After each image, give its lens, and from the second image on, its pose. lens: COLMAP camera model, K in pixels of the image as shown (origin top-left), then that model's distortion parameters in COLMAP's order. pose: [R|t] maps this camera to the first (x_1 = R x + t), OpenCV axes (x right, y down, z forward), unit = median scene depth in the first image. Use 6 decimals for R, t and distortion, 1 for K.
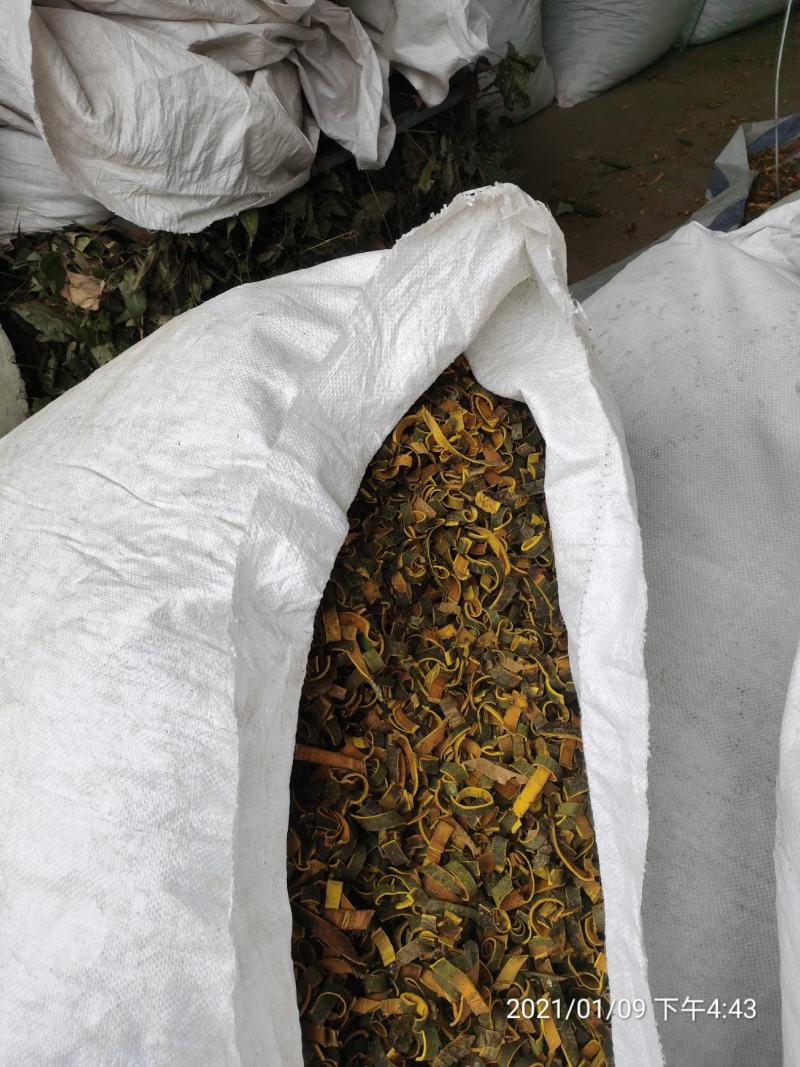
lens RADIAL K [[801.6, 0, 393.4], [0, 801.6, 527.7], [0, 0, 1]] dist [0.039106, -0.037572]
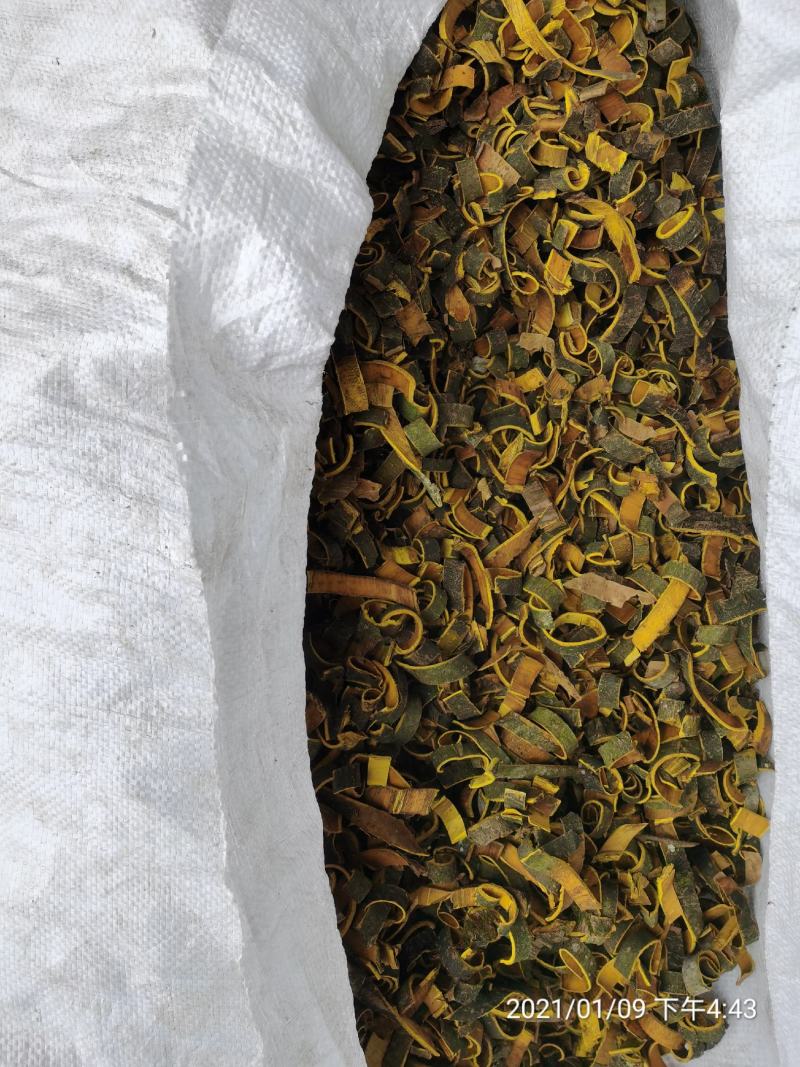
lens RADIAL K [[801.6, 0, 393.4], [0, 801.6, 527.7], [0, 0, 1]] dist [0.039106, -0.037572]
pose [[0.999072, -0.037788, -0.020652, -0.037274], [0.042609, 0.936860, 0.347098, 0.014519], [0.006232, -0.347656, 0.937601, 0.398646]]
